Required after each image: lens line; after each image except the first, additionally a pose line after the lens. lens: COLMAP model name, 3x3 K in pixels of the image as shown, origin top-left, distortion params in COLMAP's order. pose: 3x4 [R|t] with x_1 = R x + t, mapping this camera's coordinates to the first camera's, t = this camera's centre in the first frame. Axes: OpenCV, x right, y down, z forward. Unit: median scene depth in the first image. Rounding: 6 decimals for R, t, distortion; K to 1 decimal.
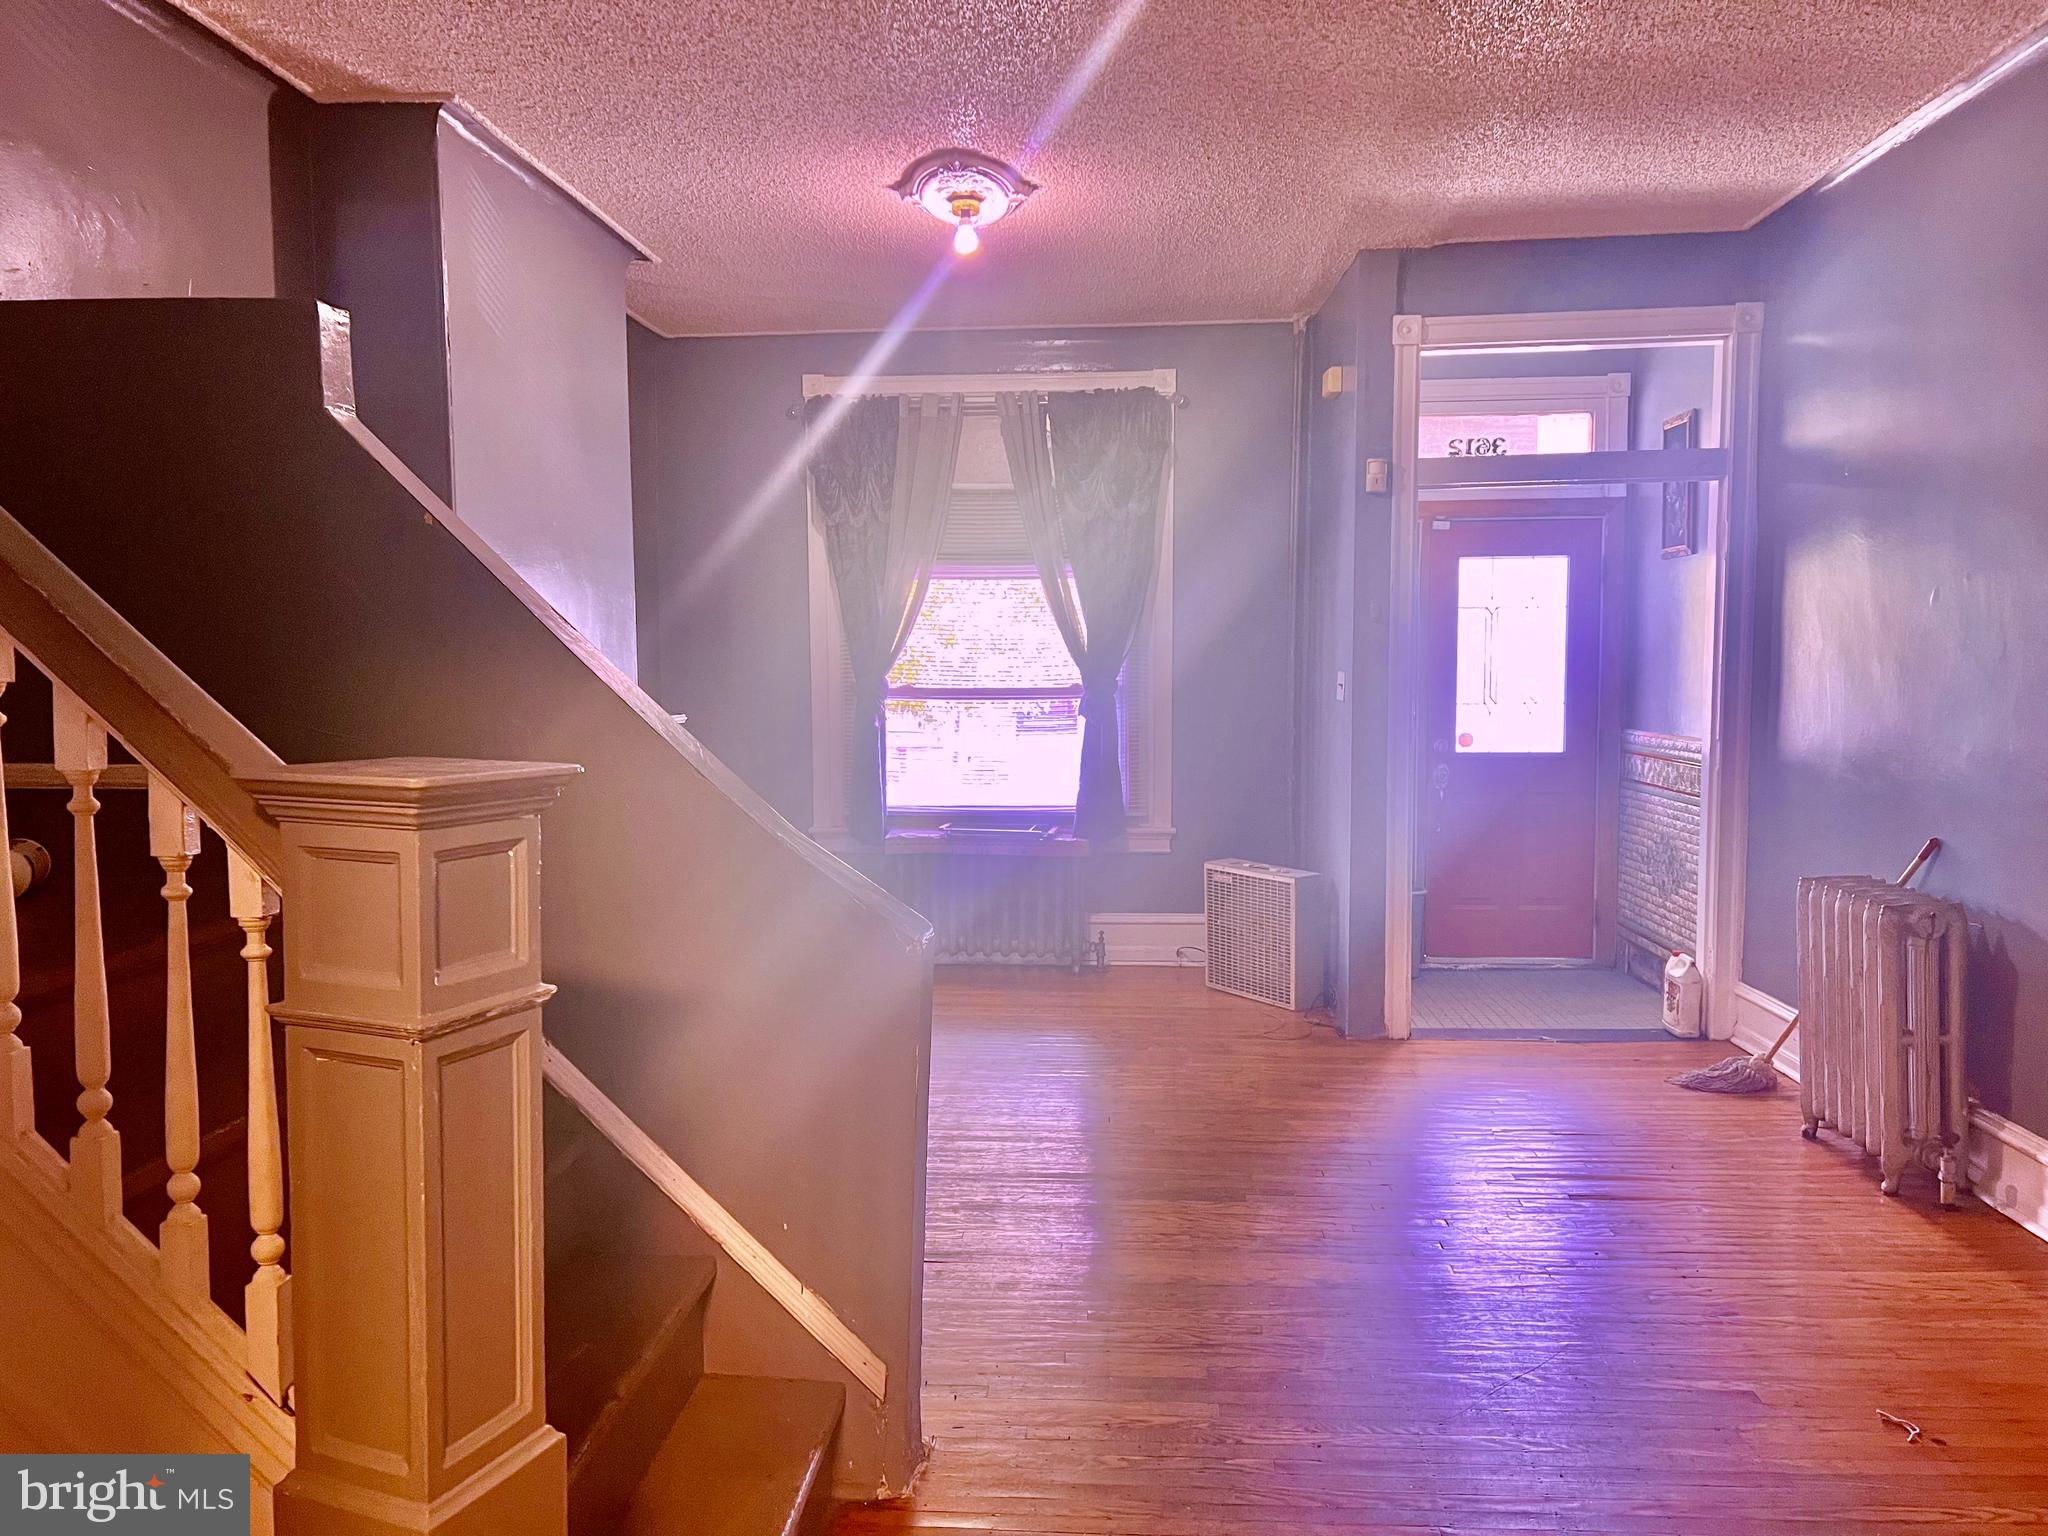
lens RADIAL K [[1576.8, 0, 1017.1], [0, 1576.8, 775.1], [0, 0, 1]] dist [0.028723, -0.001163]
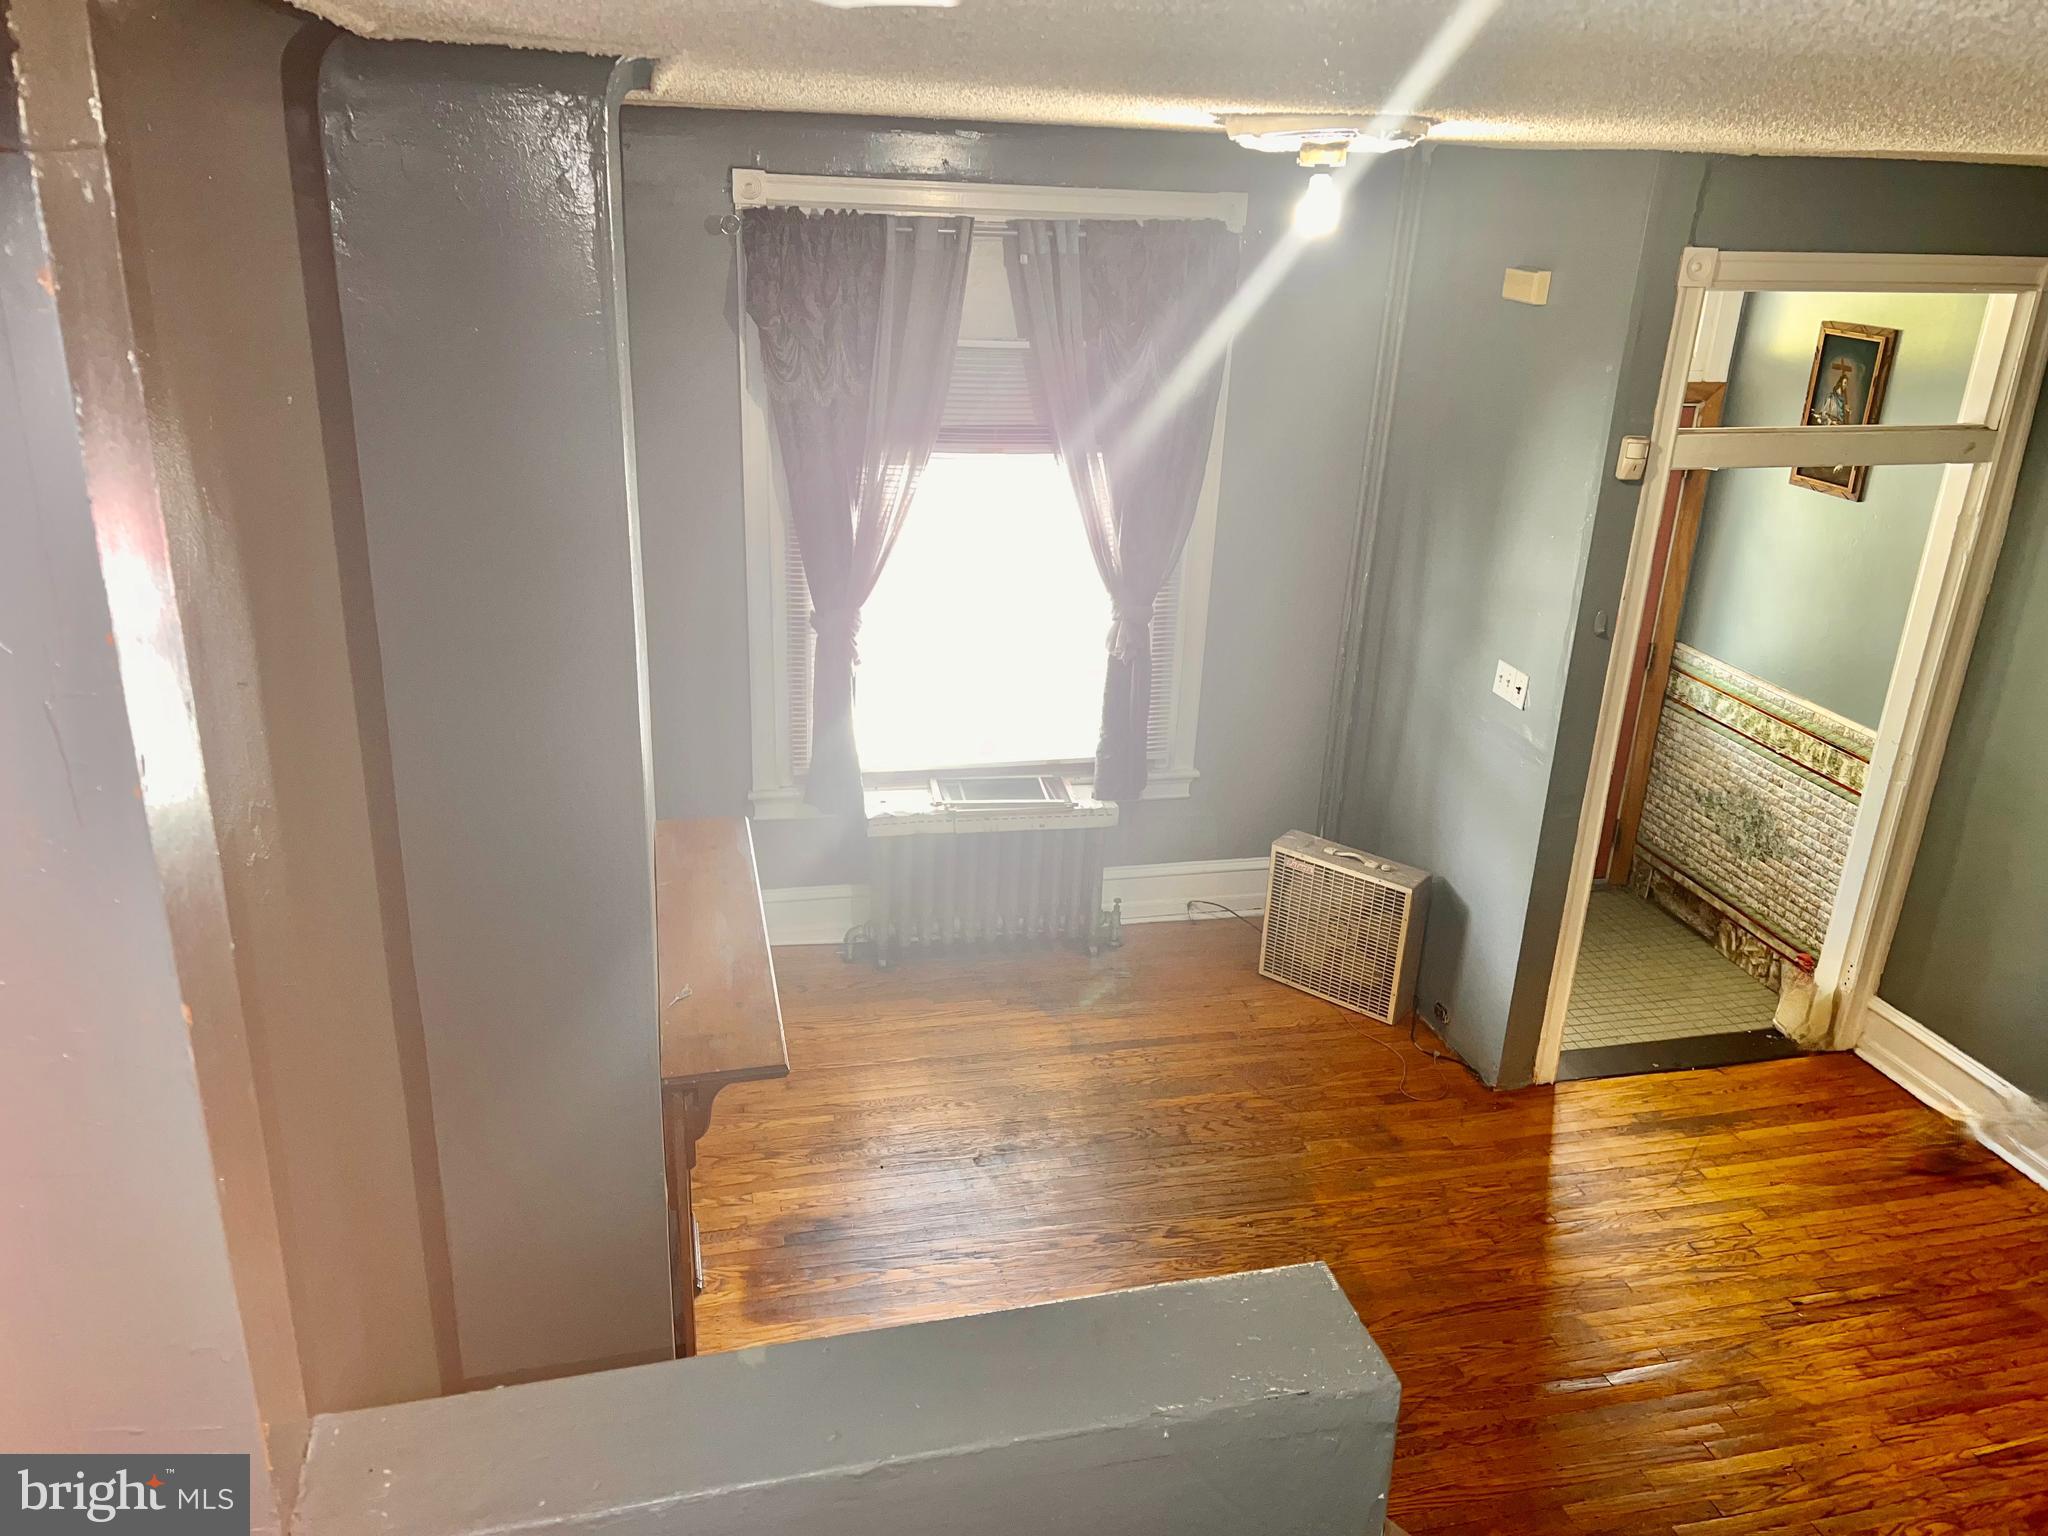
lens RADIAL K [[1576.8, 0, 1034.1], [0, 1576.8, 757.5], [0, 0, 1]] dist [0.028723, -0.001163]
pose [[0.944837, -0.070642, 0.319834, -0.266703], [-0.027195, 0.956176, 0.291528, -0.229483], [-0.326411, -0.284144, 0.901508, 0.298334]]
